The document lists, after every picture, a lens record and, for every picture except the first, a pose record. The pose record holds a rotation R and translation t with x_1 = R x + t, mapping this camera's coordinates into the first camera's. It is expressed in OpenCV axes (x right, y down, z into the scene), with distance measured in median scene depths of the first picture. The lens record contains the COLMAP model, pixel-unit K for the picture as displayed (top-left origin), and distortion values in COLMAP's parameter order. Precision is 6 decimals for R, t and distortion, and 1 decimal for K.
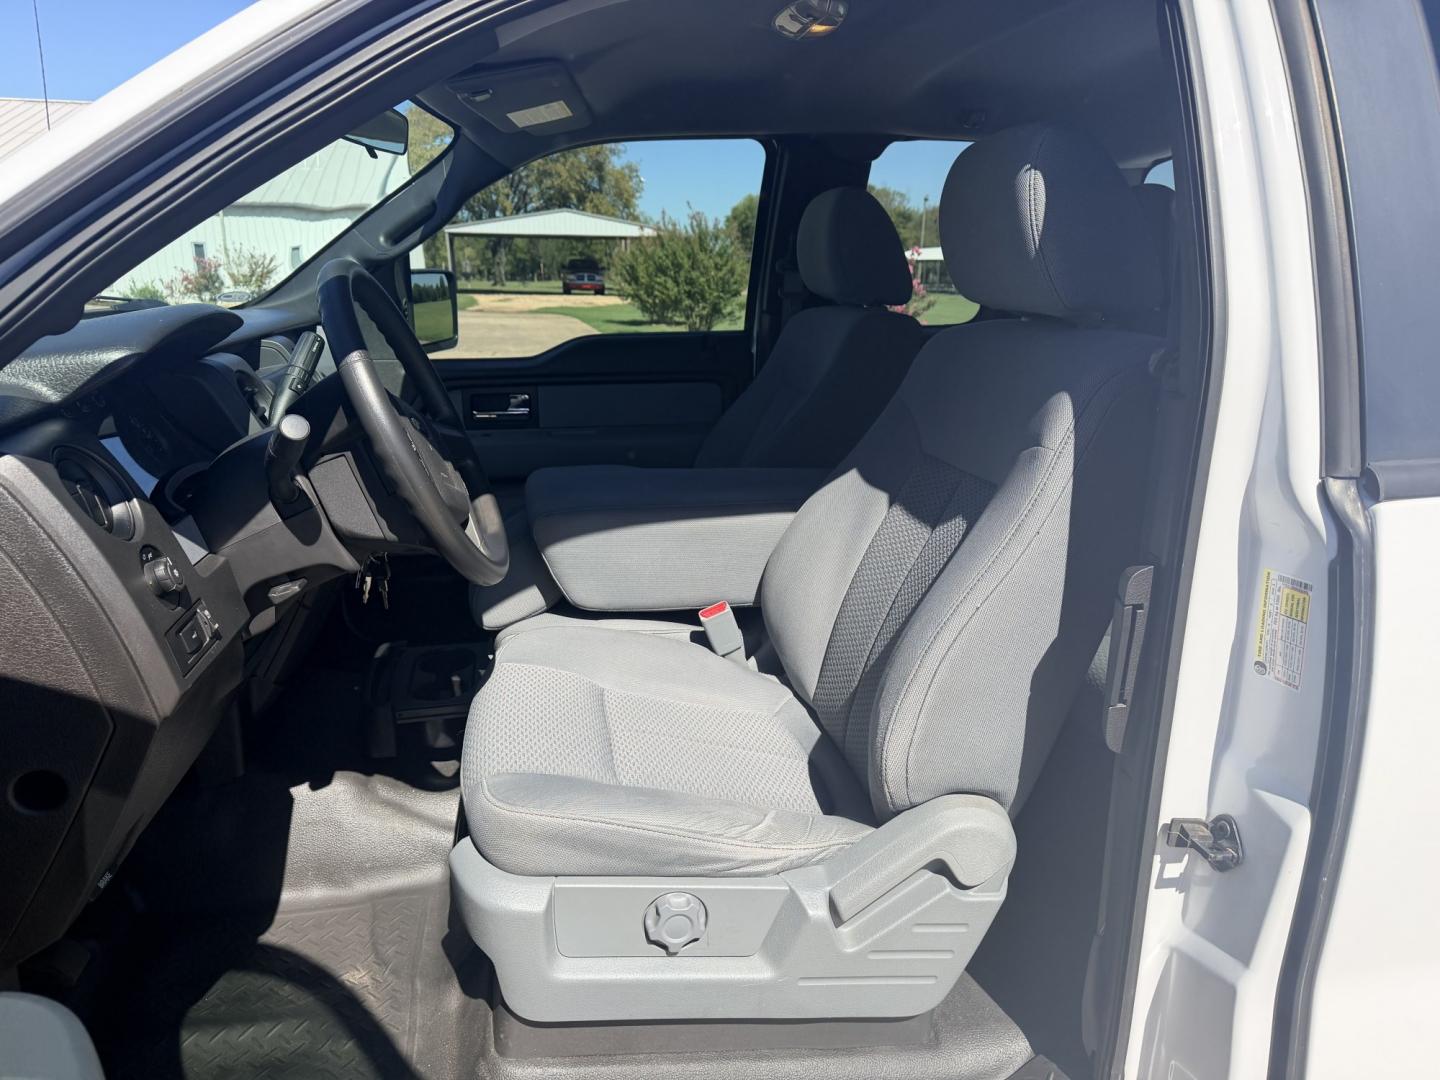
lens RADIAL K [[972.6, 0, 720.0], [0, 972.6, 540.0], [0, 0, 1]] dist [0.178037, -0.346798]
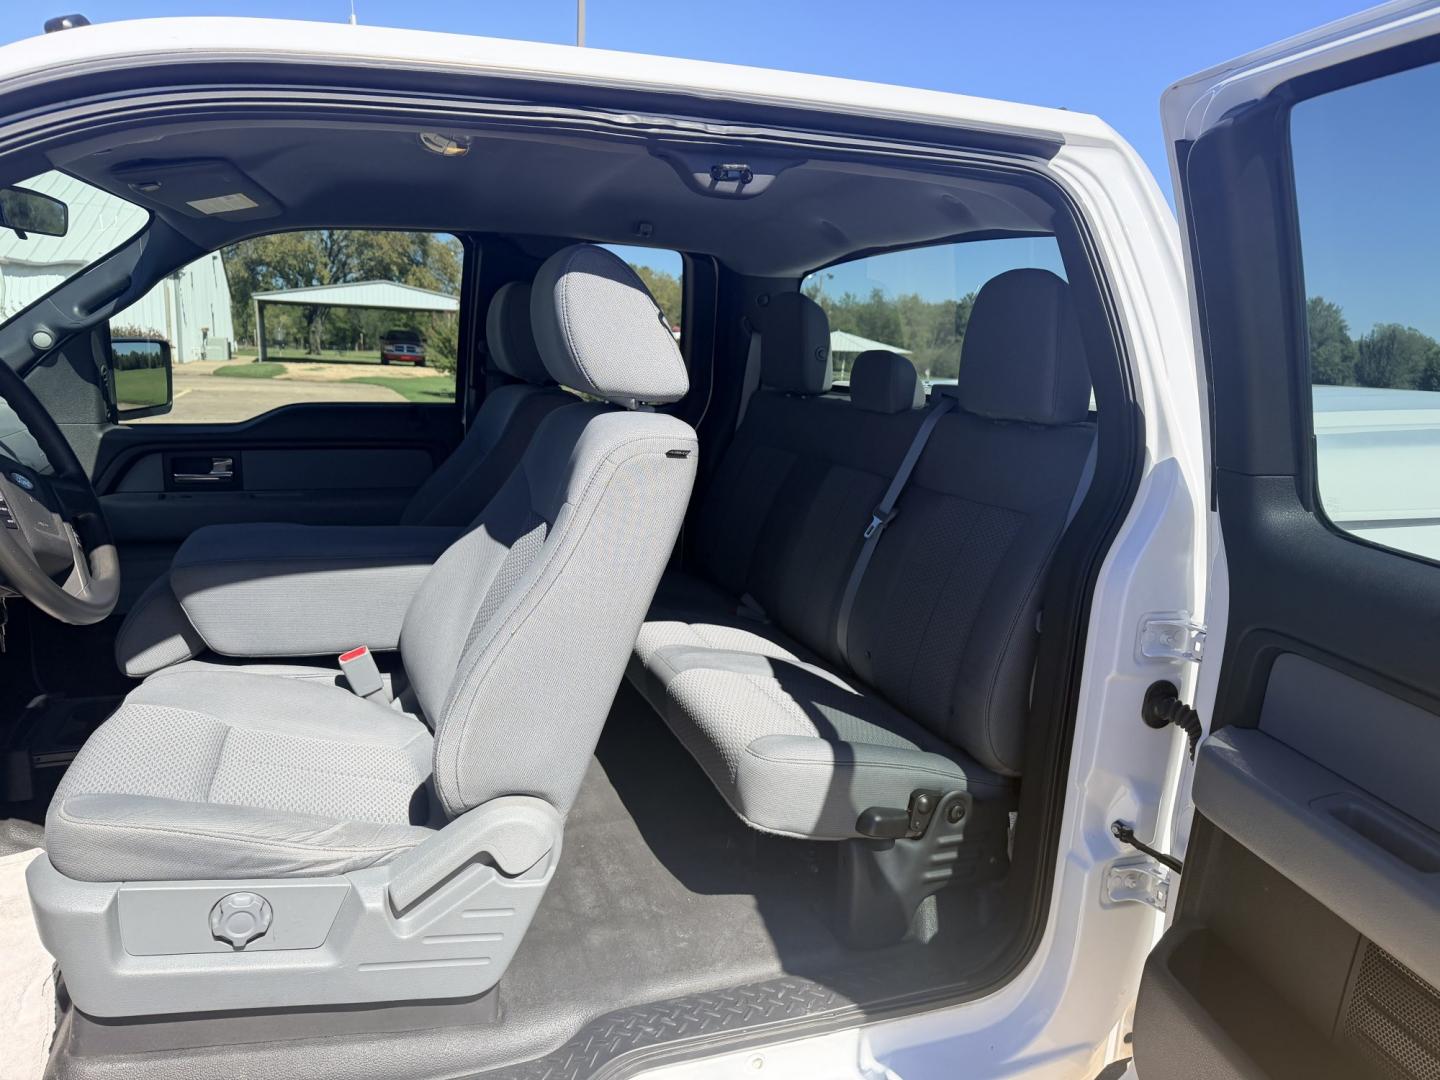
lens RADIAL K [[1000.7, 0, 726.9], [0, 1000.7, 547.9], [0, 0, 1]] dist [0.042056, -0.039036]
pose [[0.988365, 0.003655, 0.152056, 0.175877], [0.007170, 0.997480, -0.070585, 0.026841], [-0.151931, 0.070854, 0.985848, -0.133162]]
